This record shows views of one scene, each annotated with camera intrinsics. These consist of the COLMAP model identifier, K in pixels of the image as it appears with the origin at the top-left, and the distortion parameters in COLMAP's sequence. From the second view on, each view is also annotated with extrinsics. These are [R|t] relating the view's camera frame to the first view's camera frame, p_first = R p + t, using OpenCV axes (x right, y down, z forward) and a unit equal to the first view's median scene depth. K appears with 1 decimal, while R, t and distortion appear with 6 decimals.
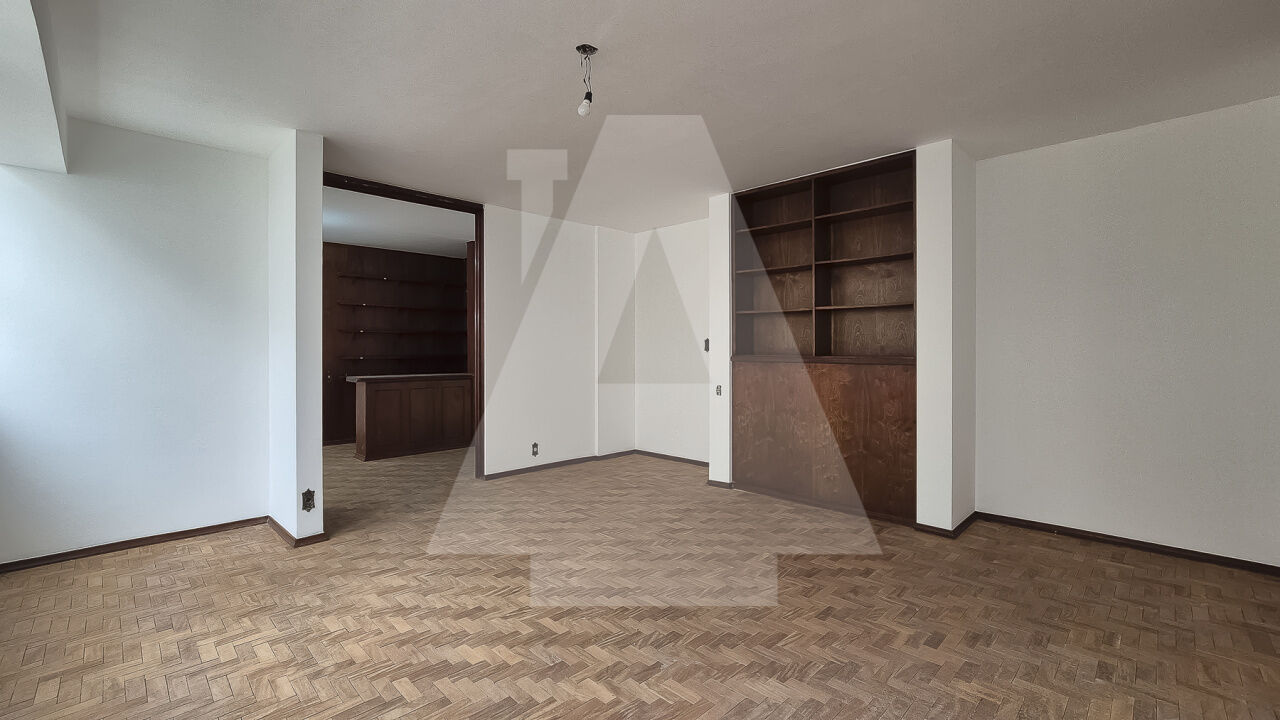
lens RADIAL K [[538.2, 0, 639.3], [0, 538.2, 352.0], [0, 0, 1]] dist [-0.010227, 0.000609]
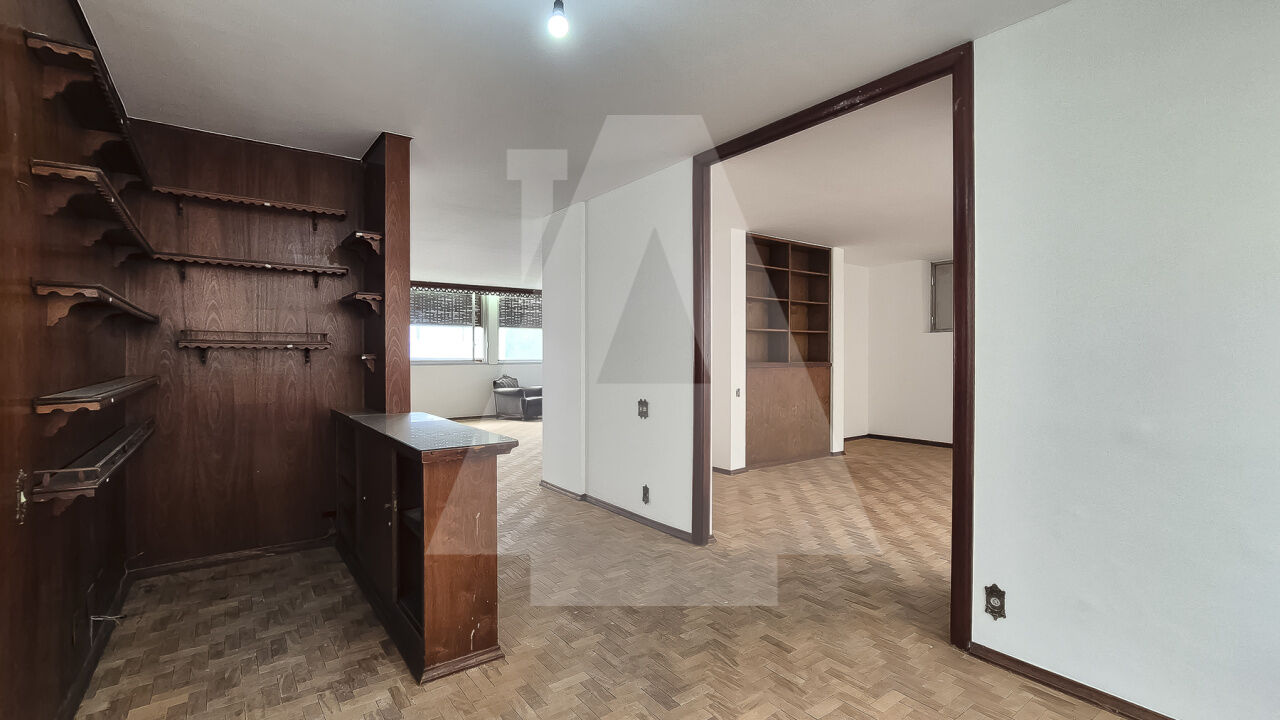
lens RADIAL K [[538.2, 0, 636.2], [0, 538.2, 363.8], [0, 0, 1]] dist [-0.010227, 0.000609]
pose [[0.133716, -0.006357, 0.990999, -1.183080], [0.010580, 0.999932, 0.004986, 0.000426], [-0.990963, 0.009818, 0.133774, 1.202424]]
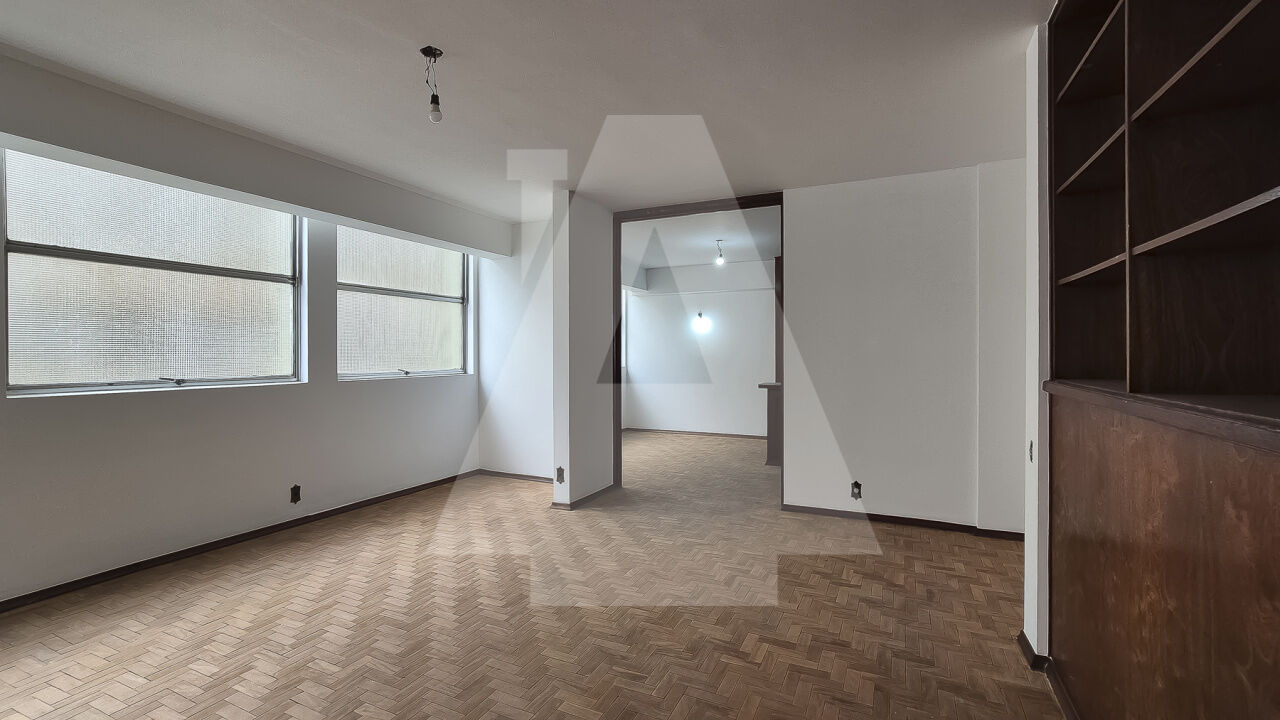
lens RADIAL K [[538.2, 0, 642.5], [0, 538.2, 352.4], [0, 0, 1]] dist [-0.010227, 0.000609]
pose [[0.347540, 0.000758, -0.937665, 0.537104], [-0.006233, 0.999979, -0.001501, -0.014469], [0.937645, 0.006366, 0.347537, 0.586392]]
